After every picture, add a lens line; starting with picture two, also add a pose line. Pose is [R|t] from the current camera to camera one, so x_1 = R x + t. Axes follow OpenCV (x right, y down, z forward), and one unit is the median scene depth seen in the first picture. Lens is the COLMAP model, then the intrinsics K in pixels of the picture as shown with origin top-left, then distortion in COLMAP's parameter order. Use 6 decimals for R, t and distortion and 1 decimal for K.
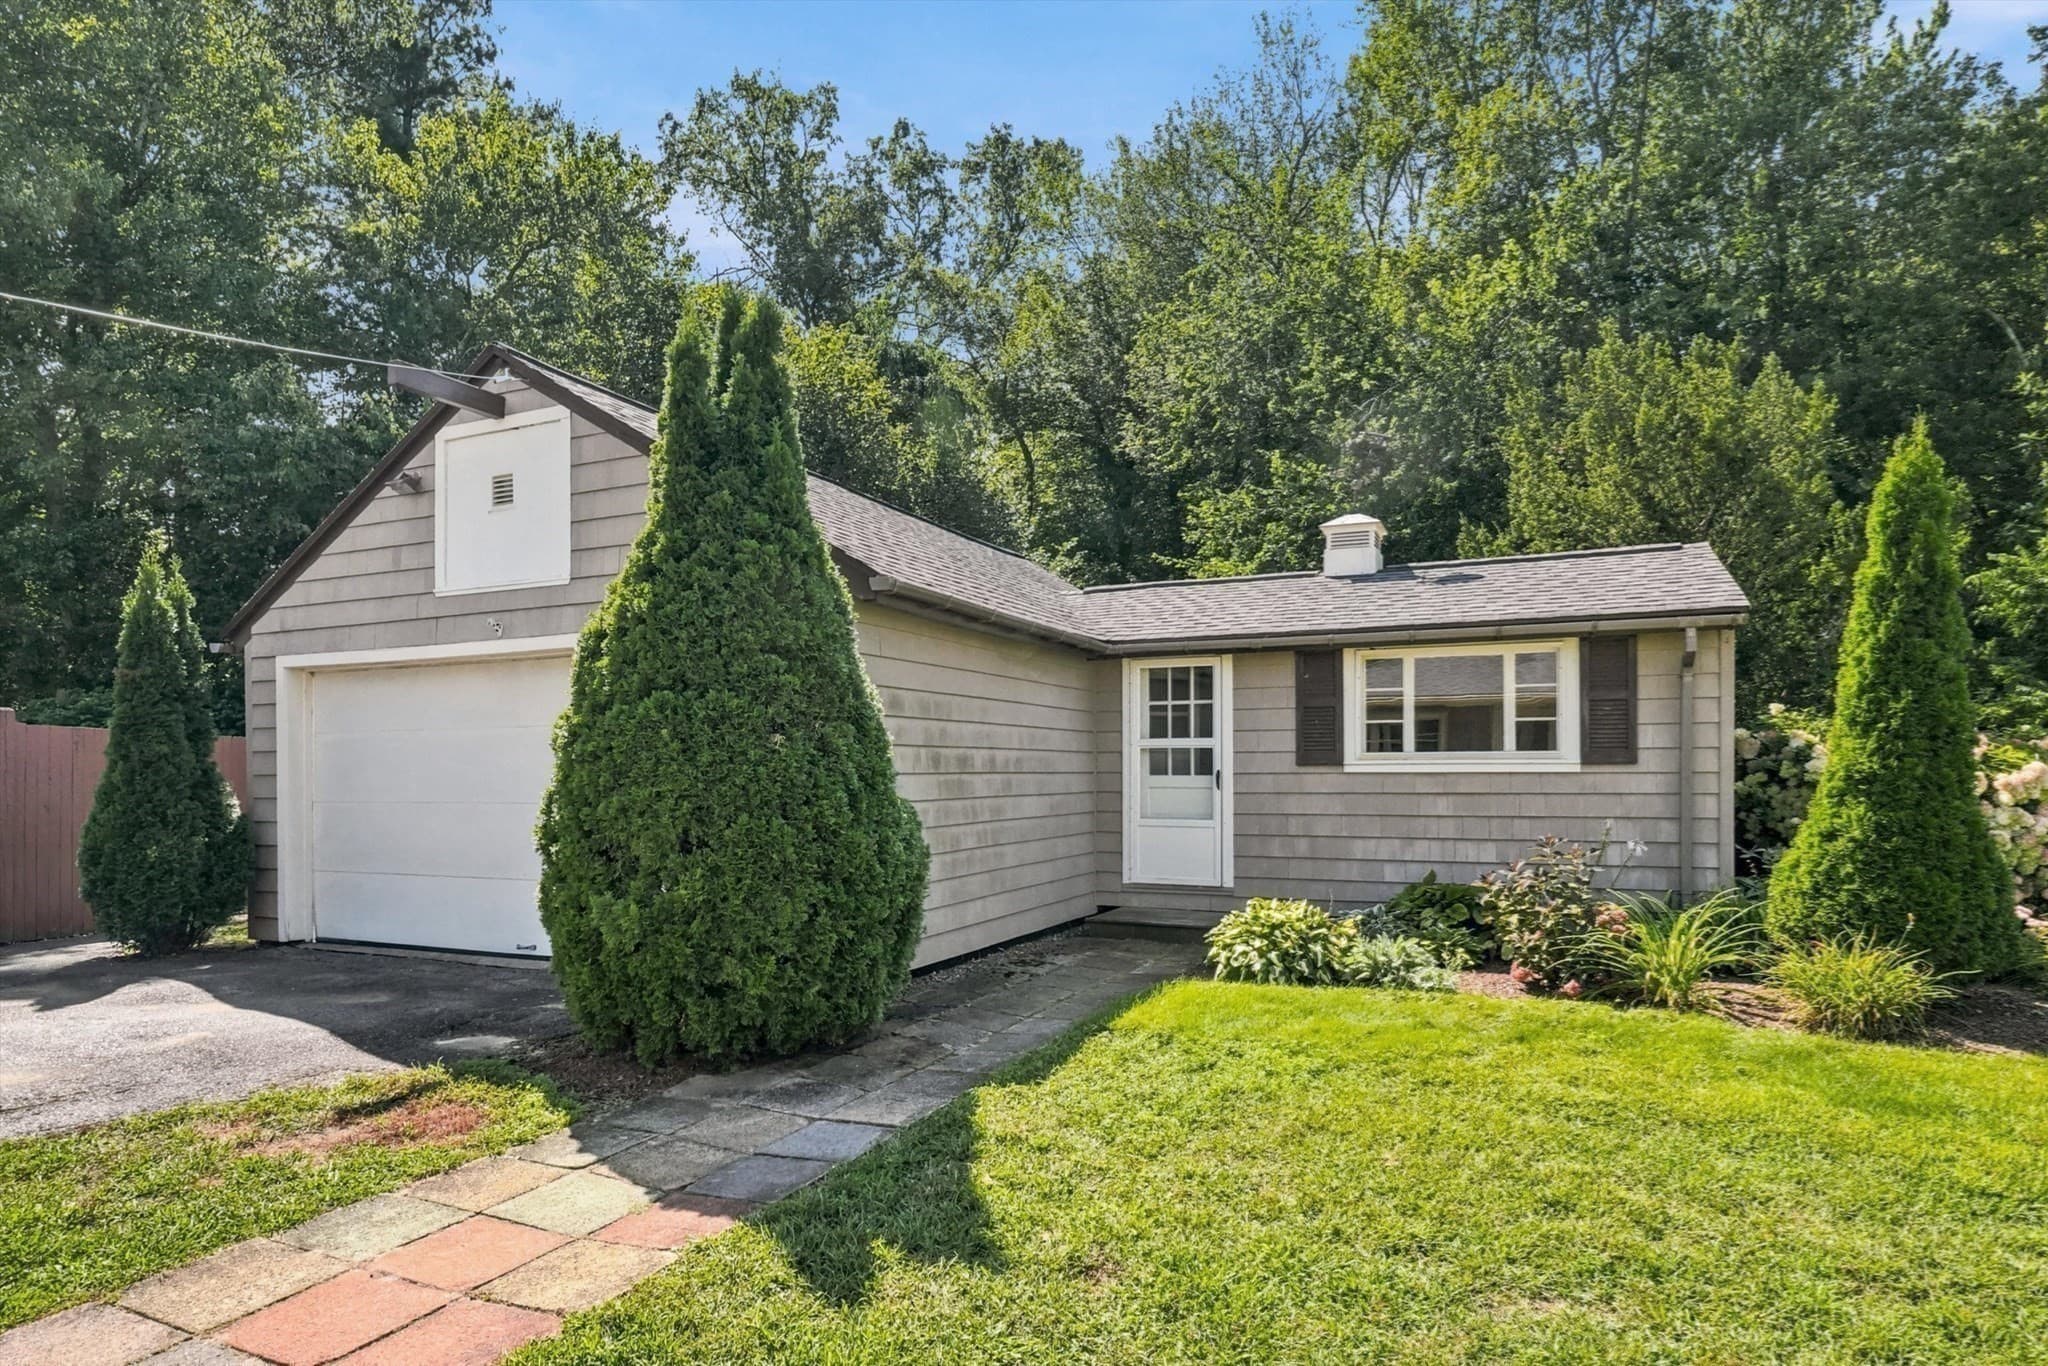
lens RADIAL K [[1120.0, 0, 1063.3], [0, 1120.0, 780.6], [0, 0, 1]] dist [-0.001253, -0.000315]
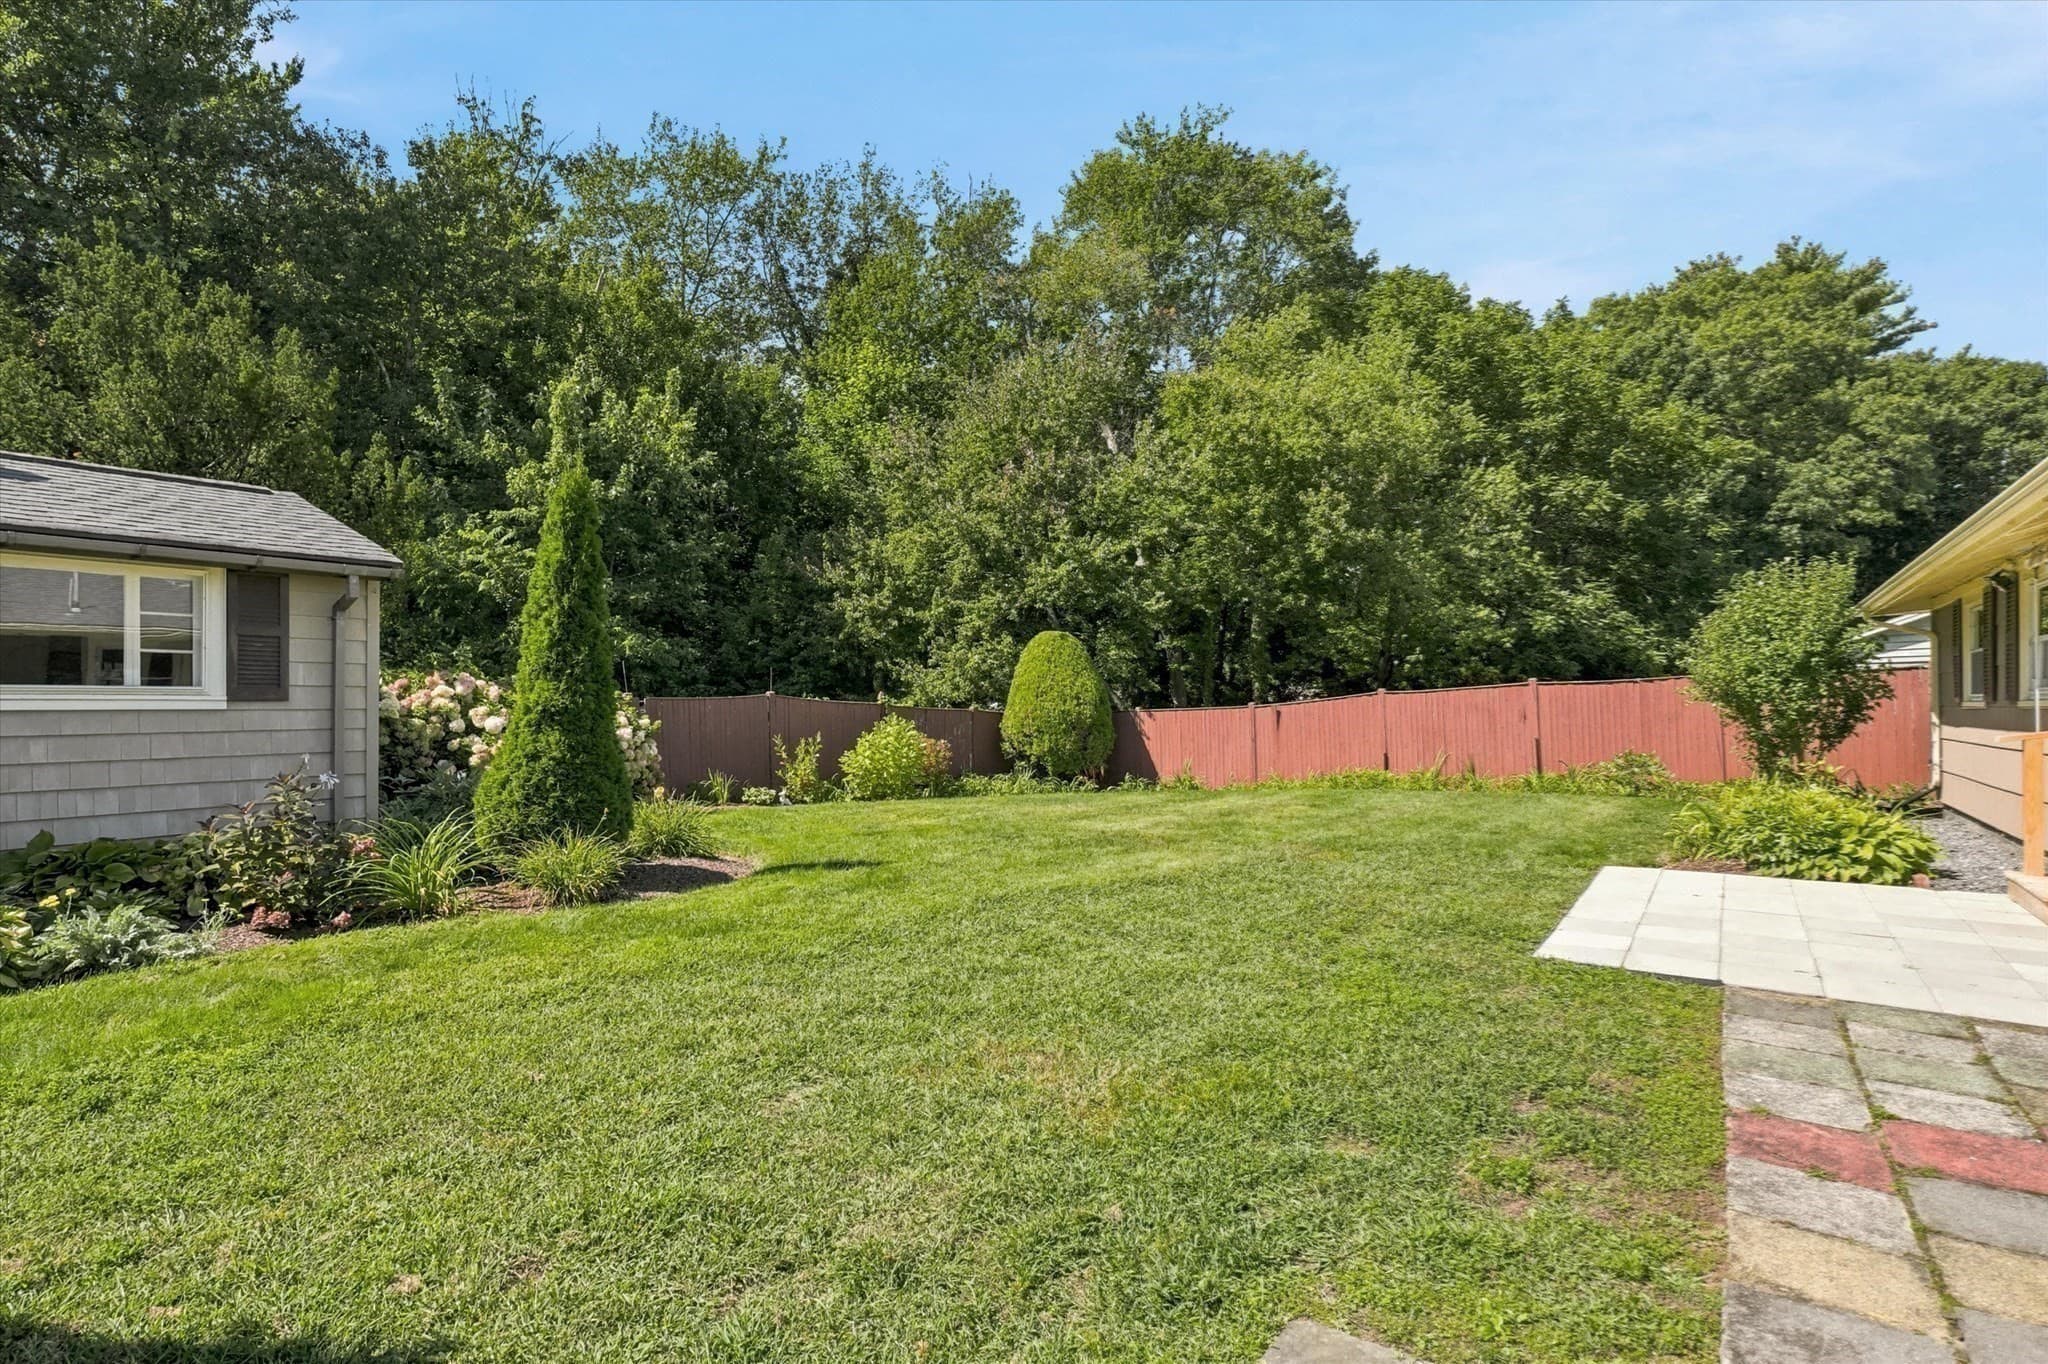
lens RADIAL K [[985.2, 0, 1016.0], [0, 985.2, 712.4], [0, 0, 1]] dist [-0.003968, -0.000244]
pose [[0.199721, -0.002623, 0.979849, -0.241104], [0.015605, 0.999878, -0.000504, 0.006139], [-0.979728, 0.015391, 0.199738, 0.182913]]
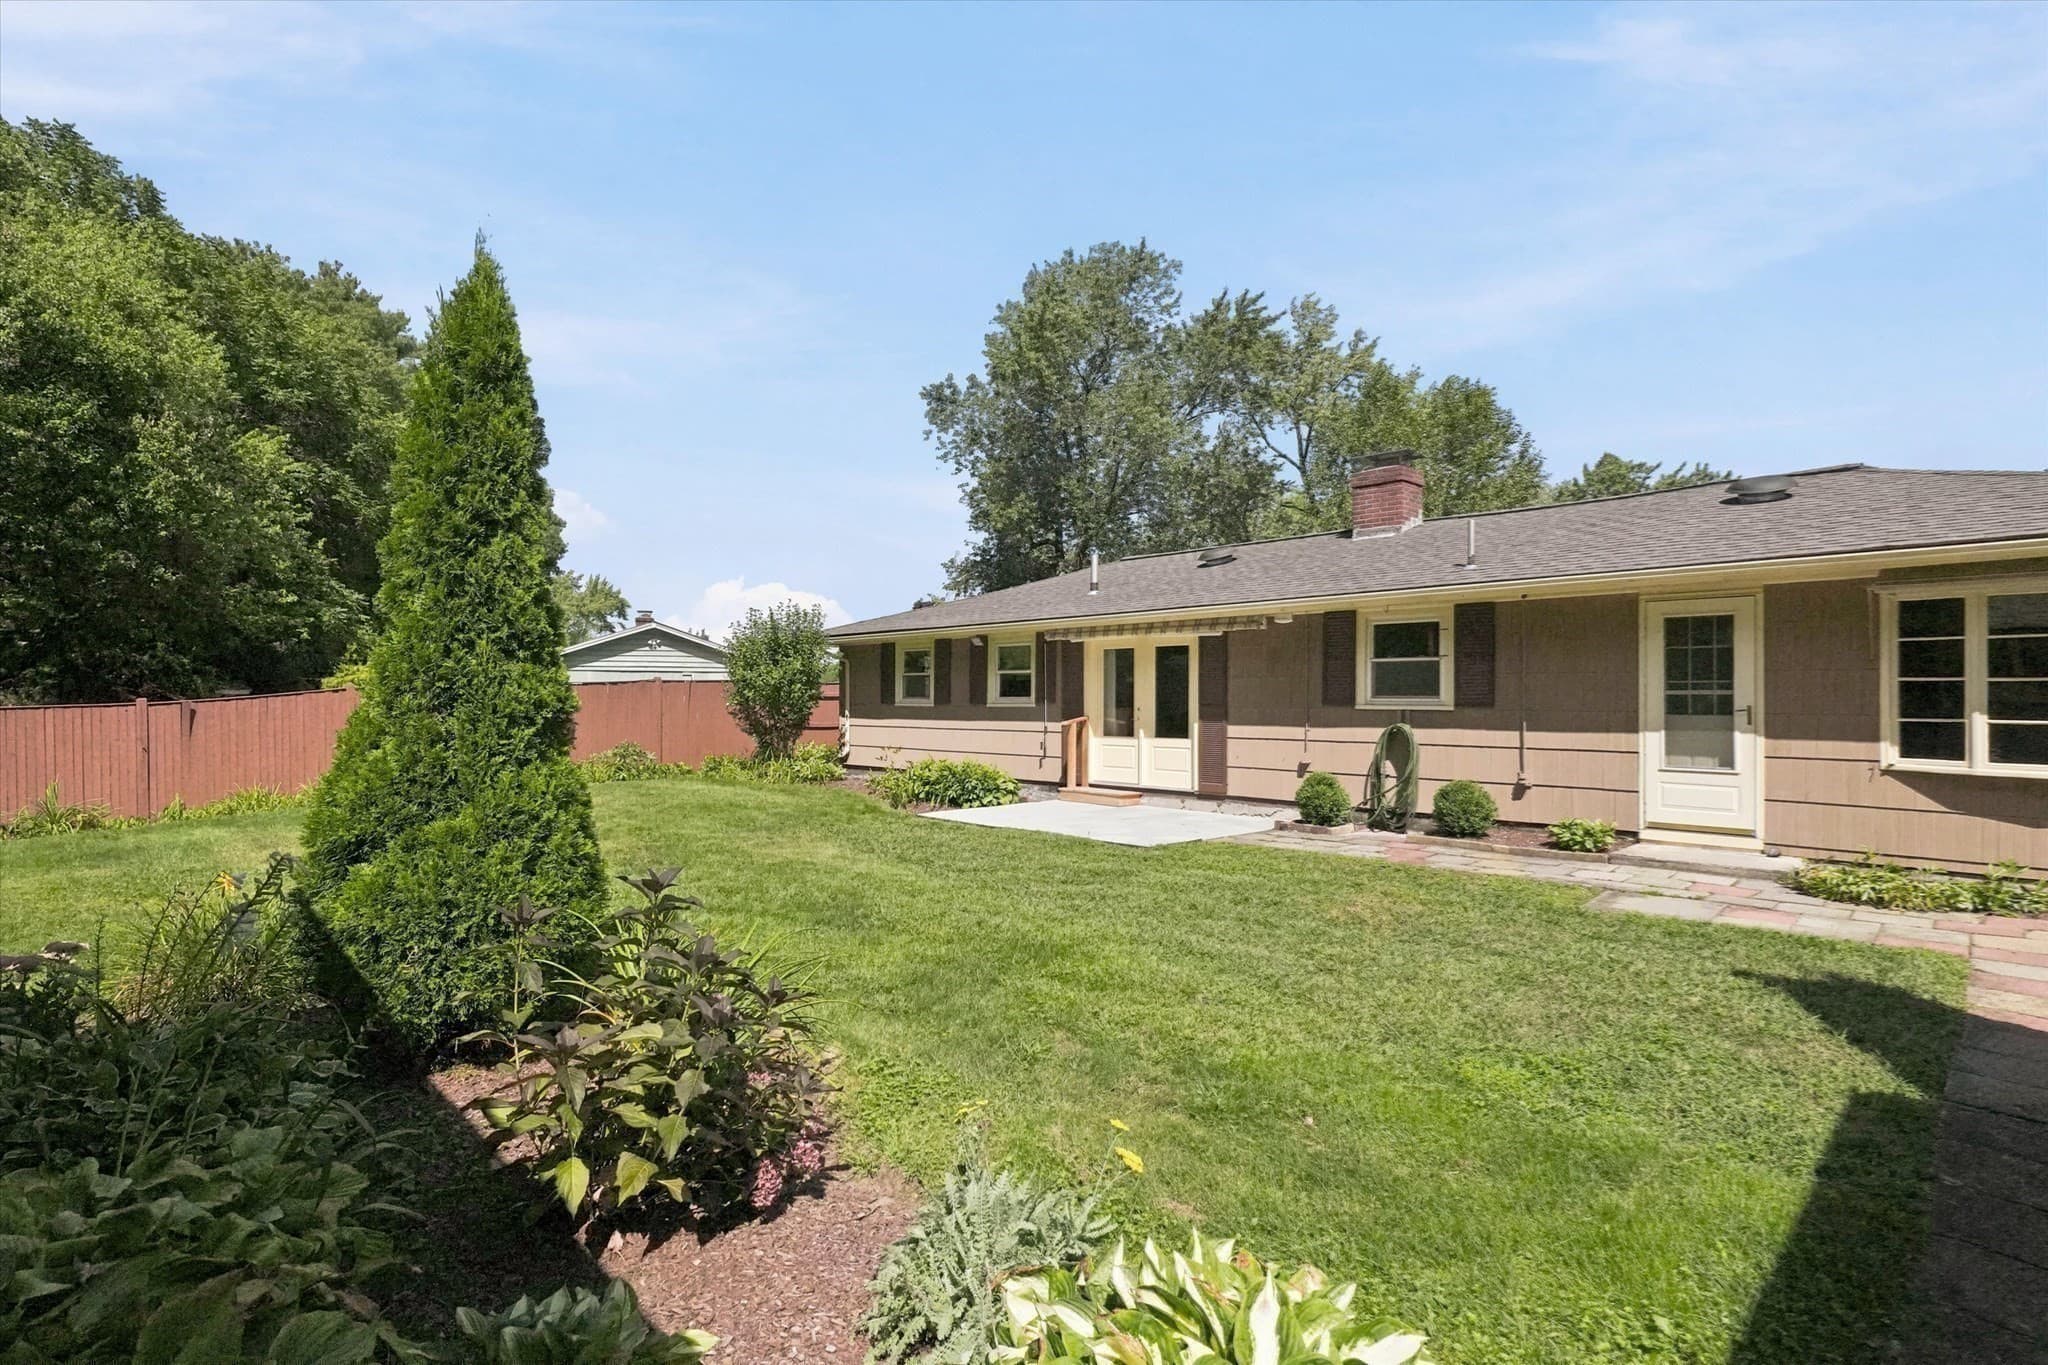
lens RADIAL K [[985.2, 0, 1018.5], [0, 985.2, 678.4], [0, 0, 1]] dist [-0.003968, -0.000244]
pose [[-0.927066, 0.008013, 0.374814, 0.153251], [0.004675, 0.999941, -0.009813, -0.022942], [-0.374870, -0.007345, -0.927048, 1.156972]]
